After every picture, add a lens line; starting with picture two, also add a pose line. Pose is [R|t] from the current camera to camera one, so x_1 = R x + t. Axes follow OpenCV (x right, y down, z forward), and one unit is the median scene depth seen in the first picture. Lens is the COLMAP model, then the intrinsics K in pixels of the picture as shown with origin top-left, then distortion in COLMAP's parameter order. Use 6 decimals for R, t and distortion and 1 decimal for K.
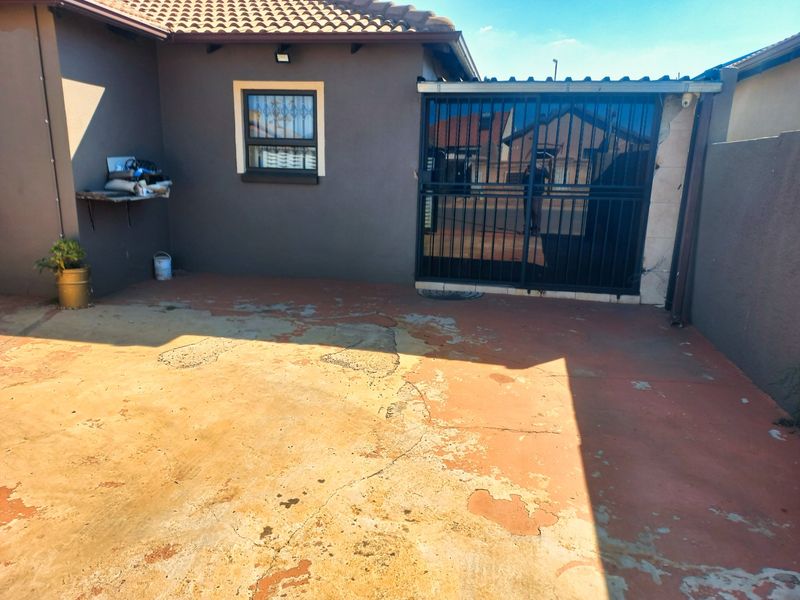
lens RADIAL K [[590.9, 0, 400.0], [0, 590.9, 300.0], [0, 0, 1]] dist [0.002588, 0.002527]
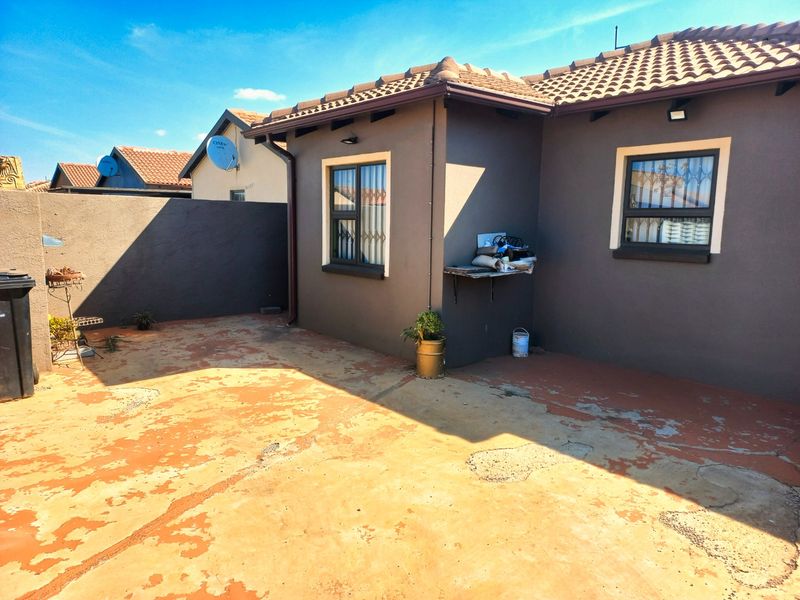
lens RADIAL K [[566.9, 0, 400.0], [0, 566.9, 300.0], [0, 0, 1]] dist [0.043706, -0.002079]
pose [[0.778269, 0.067934, -0.624245, 0.027795], [-0.128927, 0.990238, -0.052974, -0.061886], [0.614552, 0.121710, 0.779431, 0.171575]]
